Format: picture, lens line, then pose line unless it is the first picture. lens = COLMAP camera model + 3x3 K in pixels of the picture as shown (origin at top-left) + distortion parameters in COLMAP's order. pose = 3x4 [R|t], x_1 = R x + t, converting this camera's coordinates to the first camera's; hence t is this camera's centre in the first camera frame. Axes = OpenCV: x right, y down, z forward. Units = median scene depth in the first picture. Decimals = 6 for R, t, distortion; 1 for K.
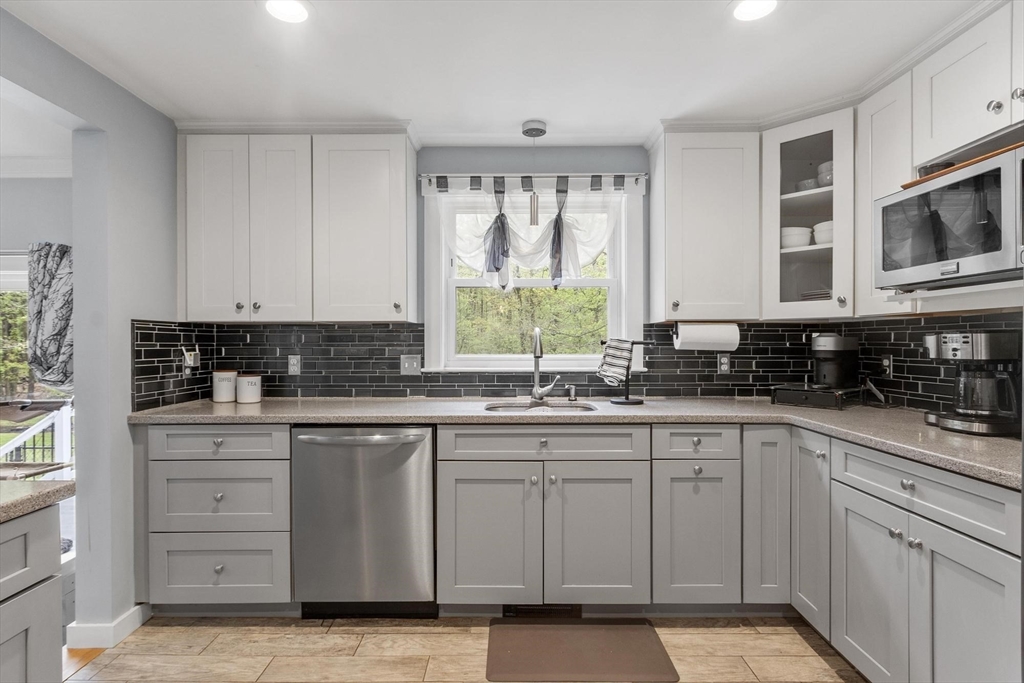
lens RADIAL K [[526.5, 0, 508.4], [0, 526.5, 345.2], [0, 0, 1]] dist [0.002634, -0.000531]
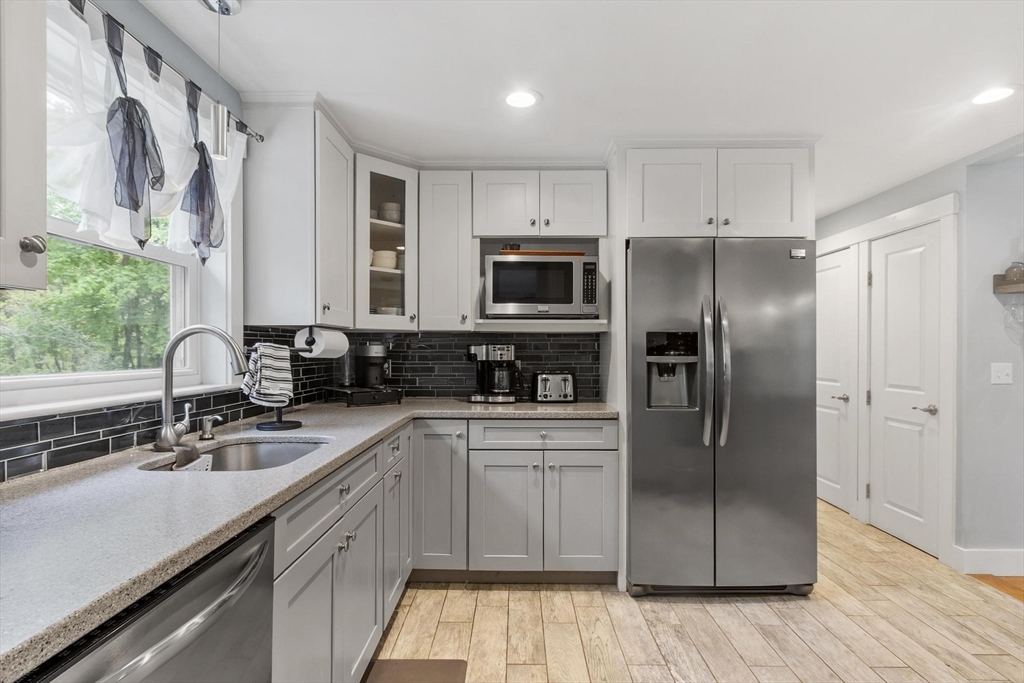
lens RADIAL K [[526.5, 0, 504.4], [0, 526.5, 348.4], [0, 0, 1]] dist [0.002634, -0.000531]
pose [[0.006827, 0.006381, 0.999956, -0.549280], [0.001357, 0.999979, -0.006390, -0.000413], [-0.999976, 0.001400, 0.006818, 0.651838]]
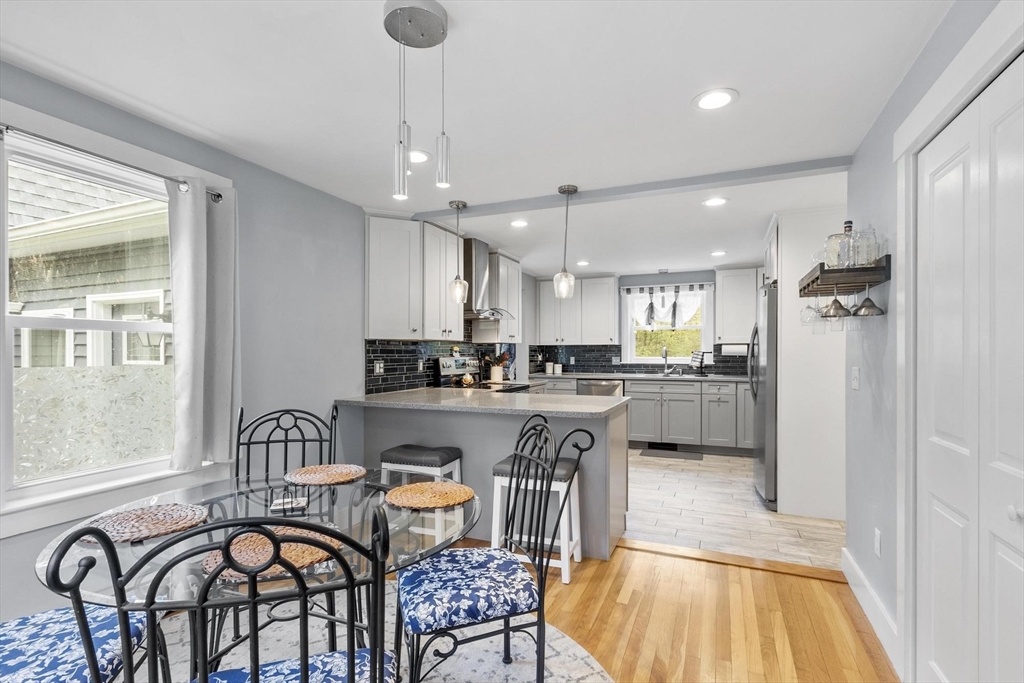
lens RADIAL K [[474.3, 0, 517.1], [0, 474.3, 350.2], [0, 0, 1]] dist [-0.000348, 0.000005]
pose [[0.924536, 0.000071, -0.381095, 0.273986], [-0.000865, 0.999998, -0.001912, -0.009696], [0.381094, 0.002098, 0.924534, -1.453020]]
